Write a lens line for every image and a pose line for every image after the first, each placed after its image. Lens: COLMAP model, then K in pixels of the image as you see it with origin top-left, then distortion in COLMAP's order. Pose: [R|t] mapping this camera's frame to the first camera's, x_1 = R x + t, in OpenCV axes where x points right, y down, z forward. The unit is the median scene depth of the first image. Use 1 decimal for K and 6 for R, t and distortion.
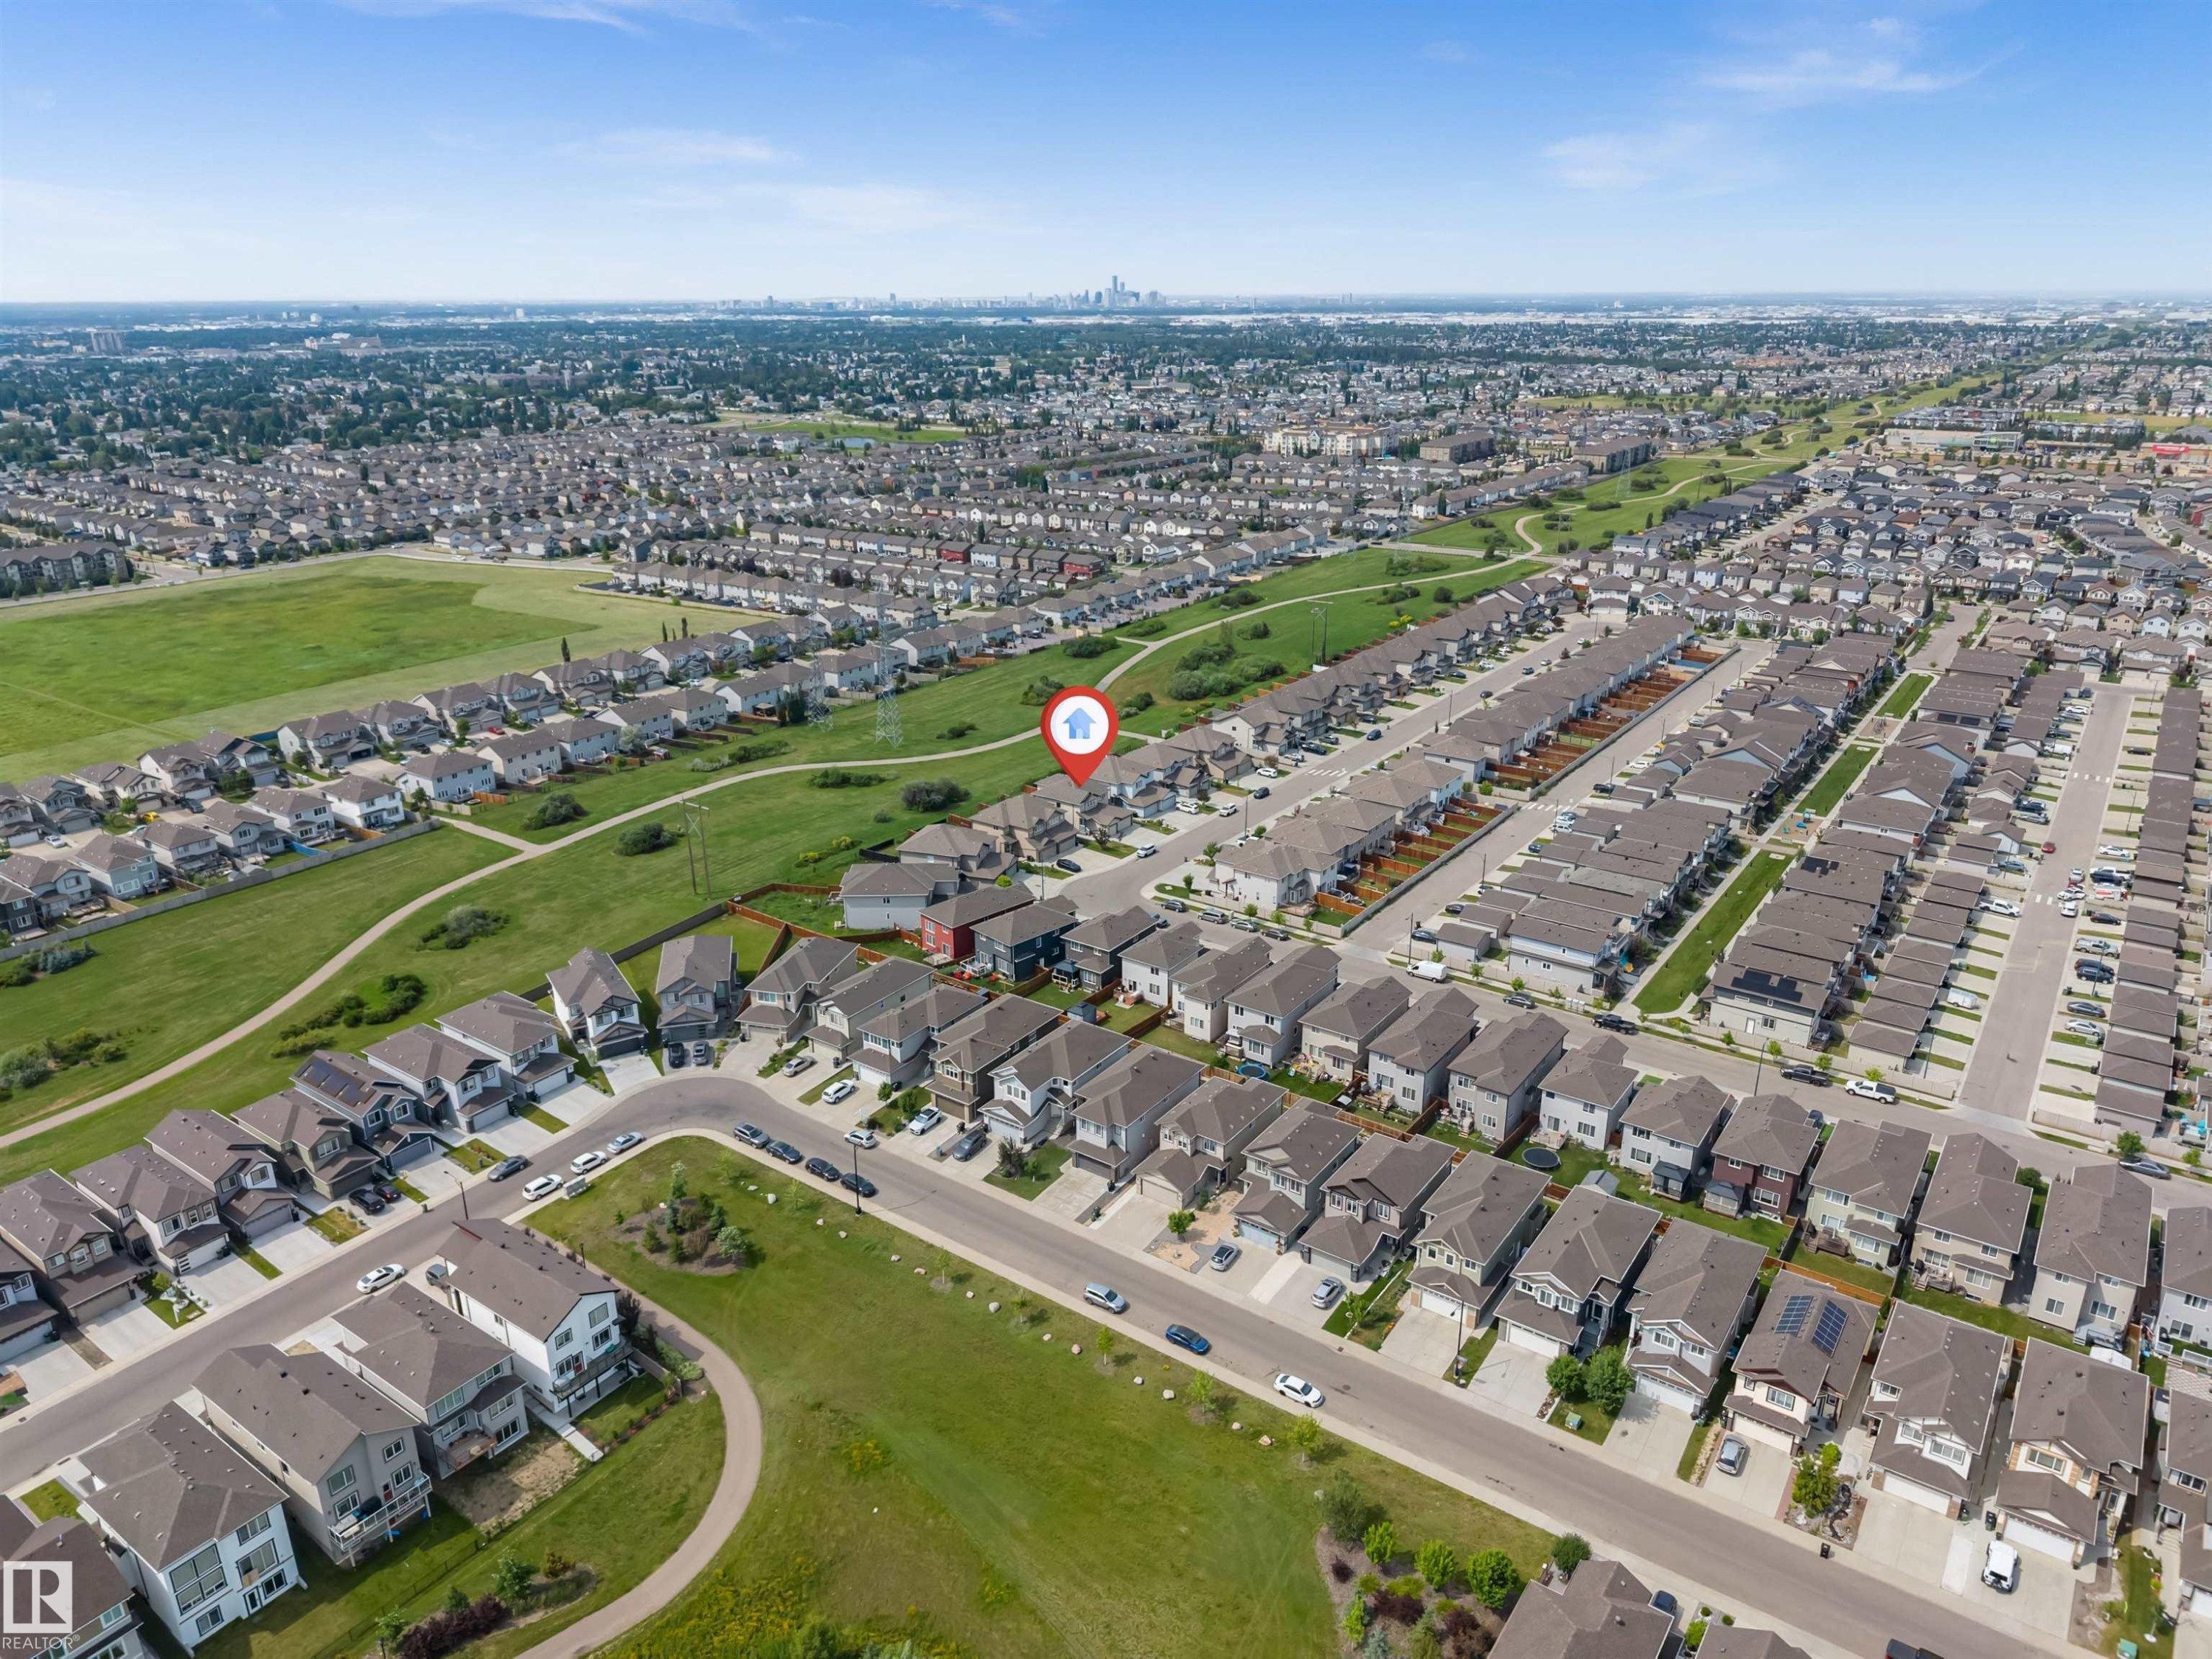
lens RADIAL K [[1482.6, 0, 1106.0], [0, 1482.6, 829.5], [0, 0, 1]] dist [0.000676, 0.000019]
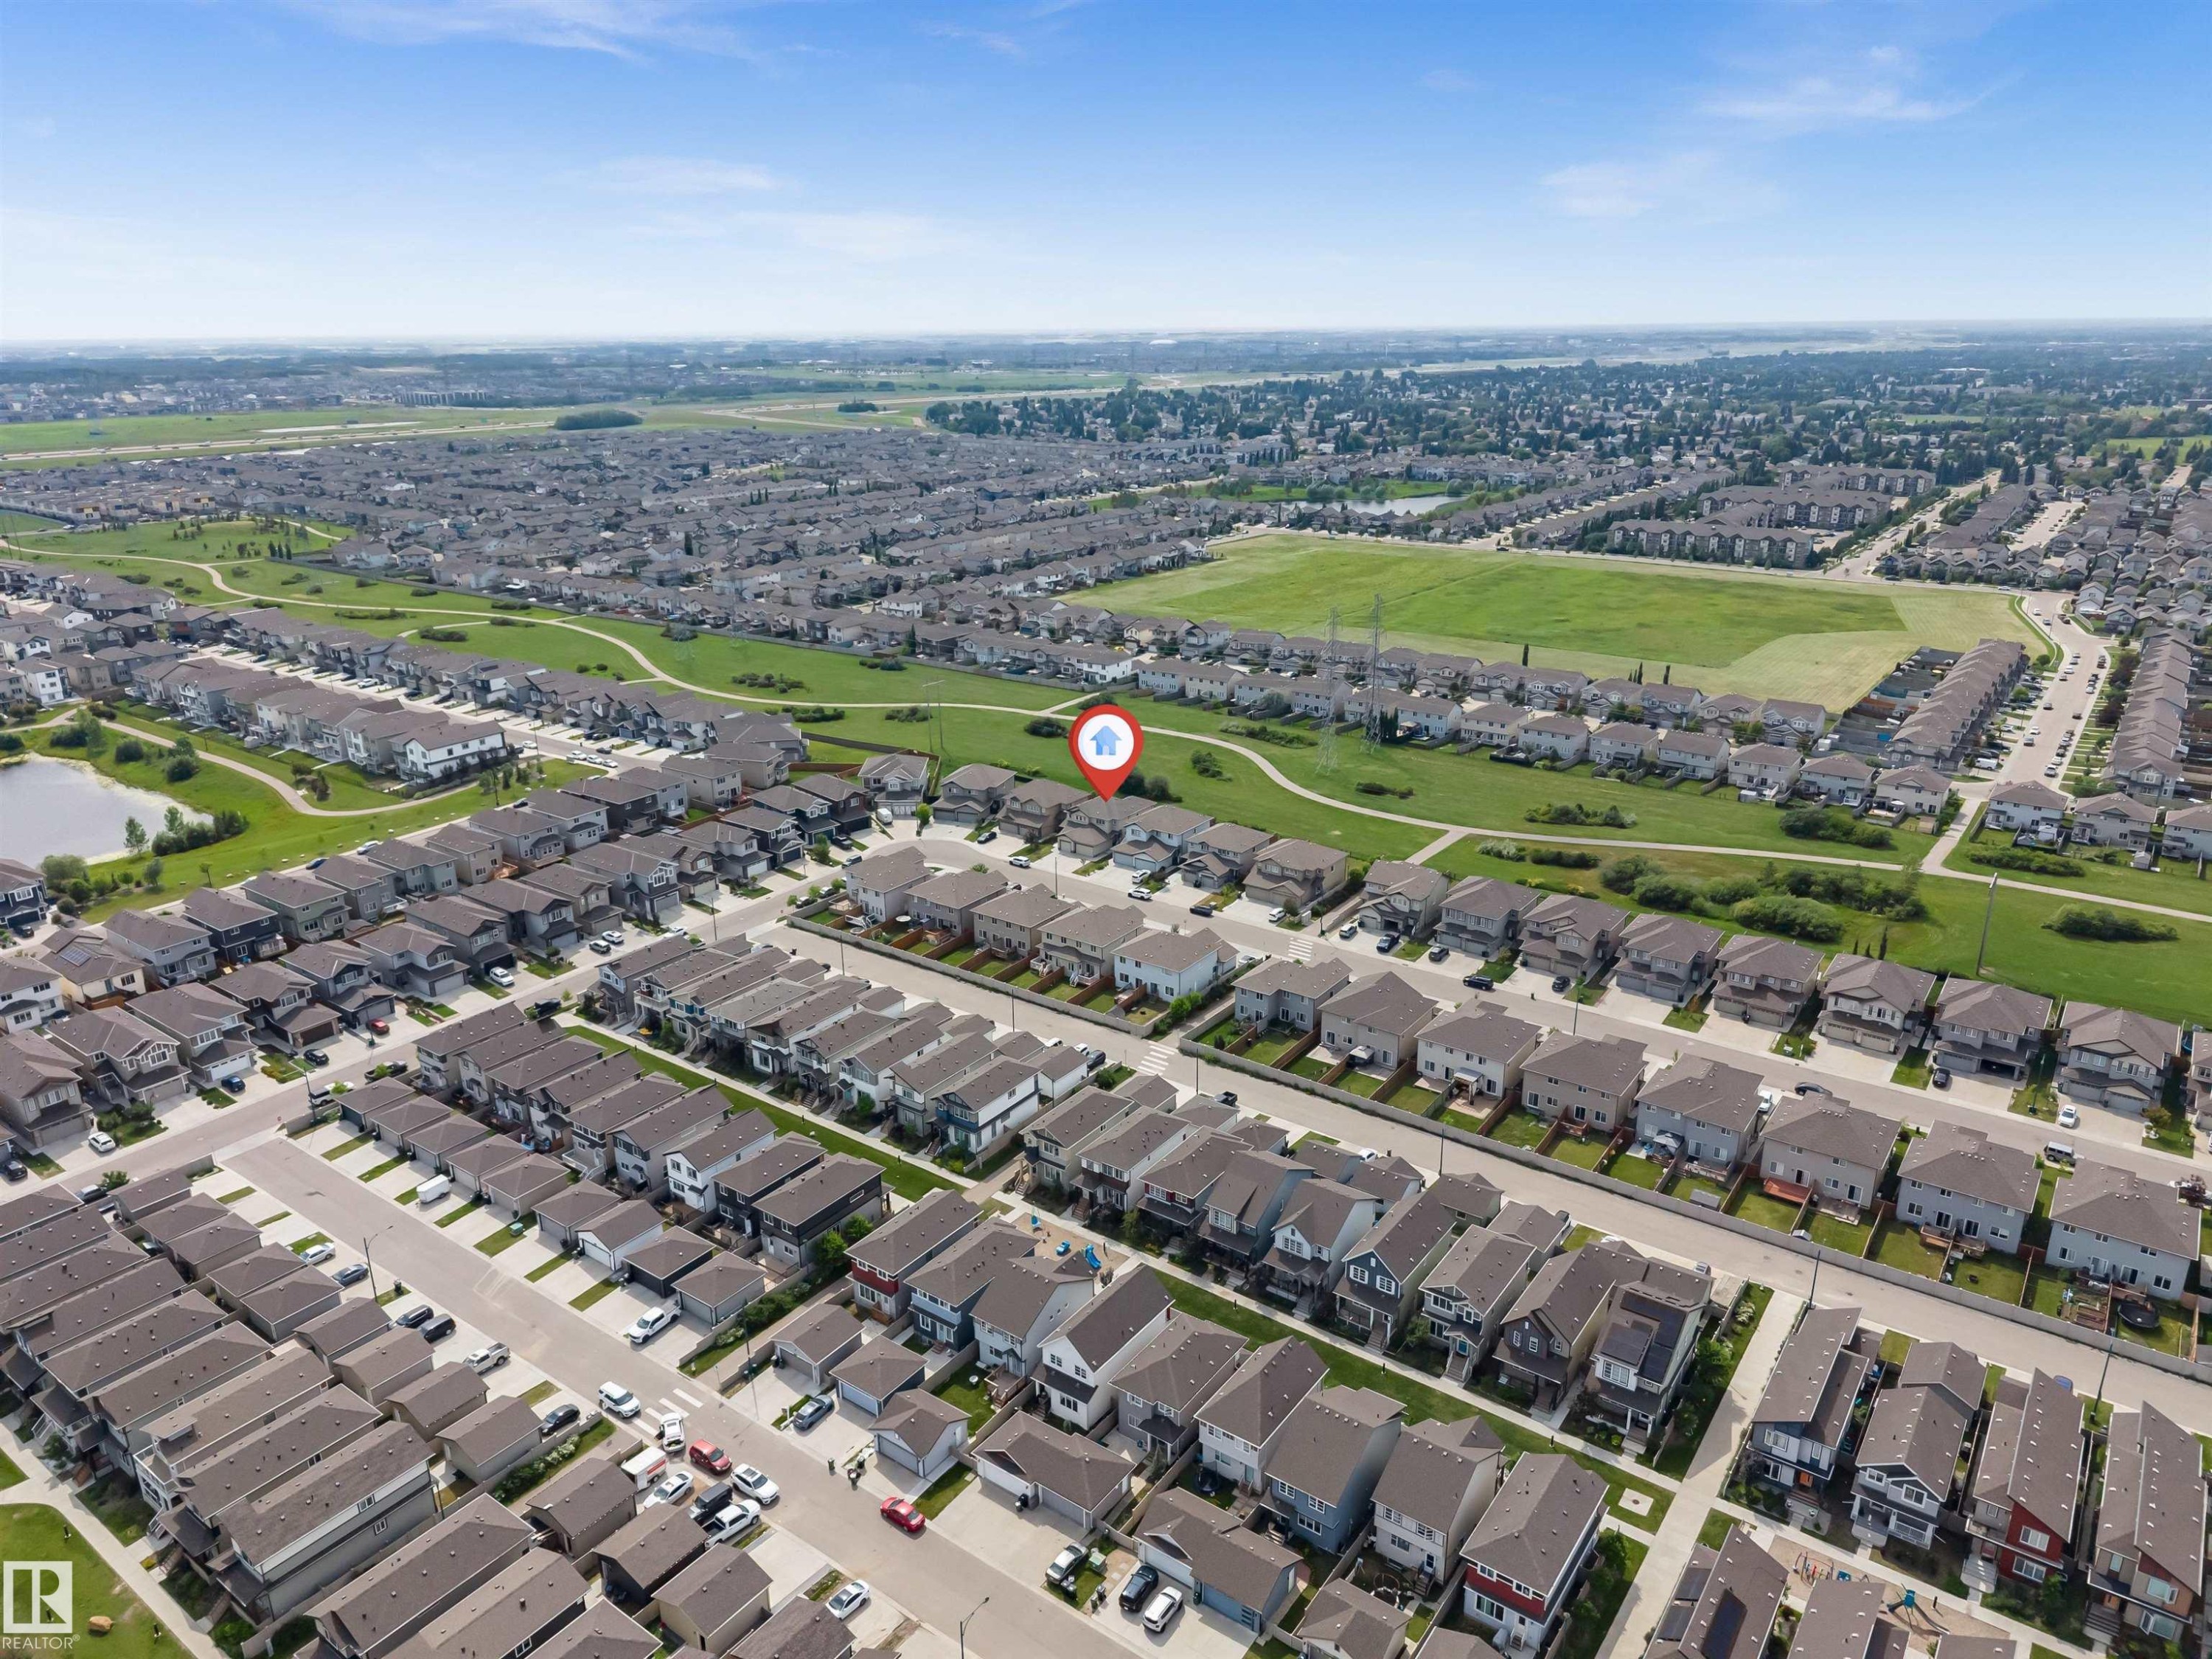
lens RADIAL K [[1482.6, 0, 1106.0], [0, 1482.6, 829.5], [0, 0, 1]] dist [0.000676, 0.000019]
pose [[-0.008073, 0.322904, -0.946397, 1.073030], [-0.336194, 0.890459, 0.306686, -0.368015], [0.941758, 0.320649, 0.101370, 1.001582]]
